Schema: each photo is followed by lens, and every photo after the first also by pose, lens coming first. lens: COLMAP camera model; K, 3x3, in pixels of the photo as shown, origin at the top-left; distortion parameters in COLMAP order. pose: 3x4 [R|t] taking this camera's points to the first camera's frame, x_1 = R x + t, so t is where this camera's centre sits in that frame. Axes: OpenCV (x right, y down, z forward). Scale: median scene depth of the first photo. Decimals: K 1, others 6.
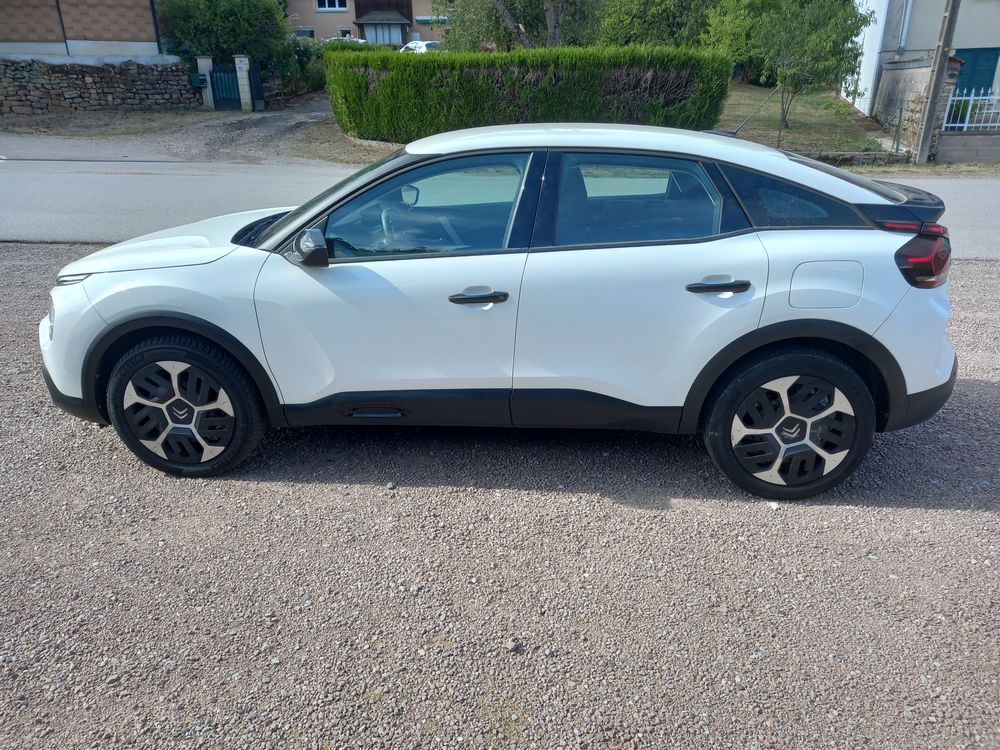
lens RADIAL K [[723.8, 0, 488.3], [0, 723.8, 375.9], [0, 0, 1]] dist [0.039470, -0.022951]
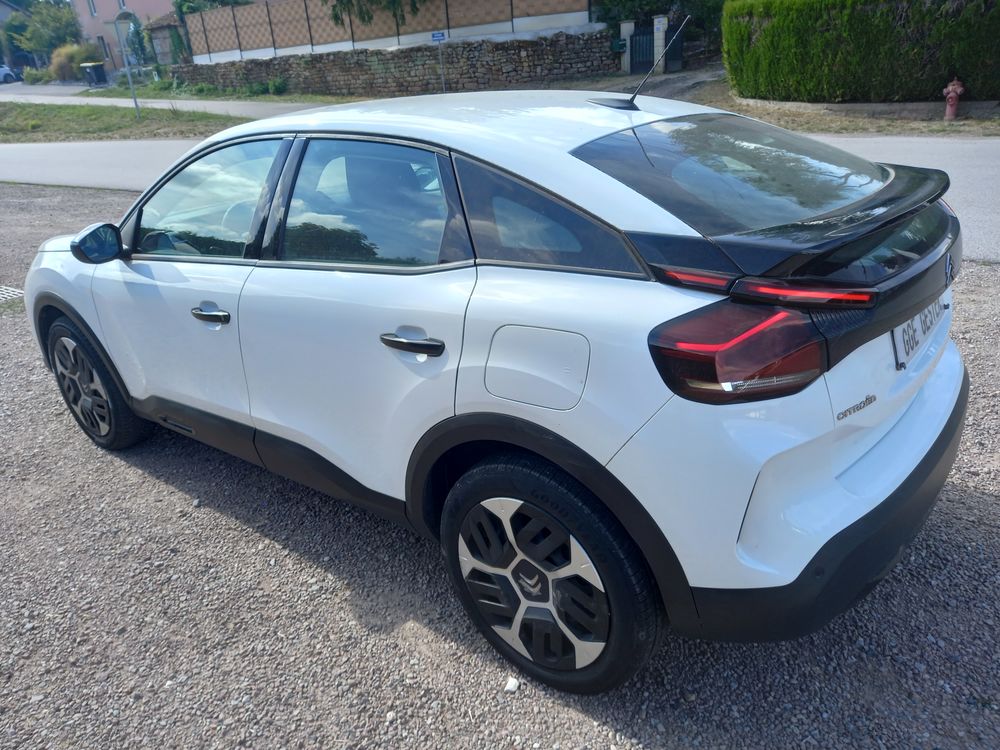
lens RADIAL K [[723.8, 0, 488.3], [0, 723.8, 375.9], [0, 0, 1]] dist [0.039470, -0.022951]
pose [[0.833455, 0.162264, -0.528226, 0.113006], [-0.136172, 0.986746, 0.088258, -0.024973], [0.535546, -0.001629, 0.844505, 0.073245]]
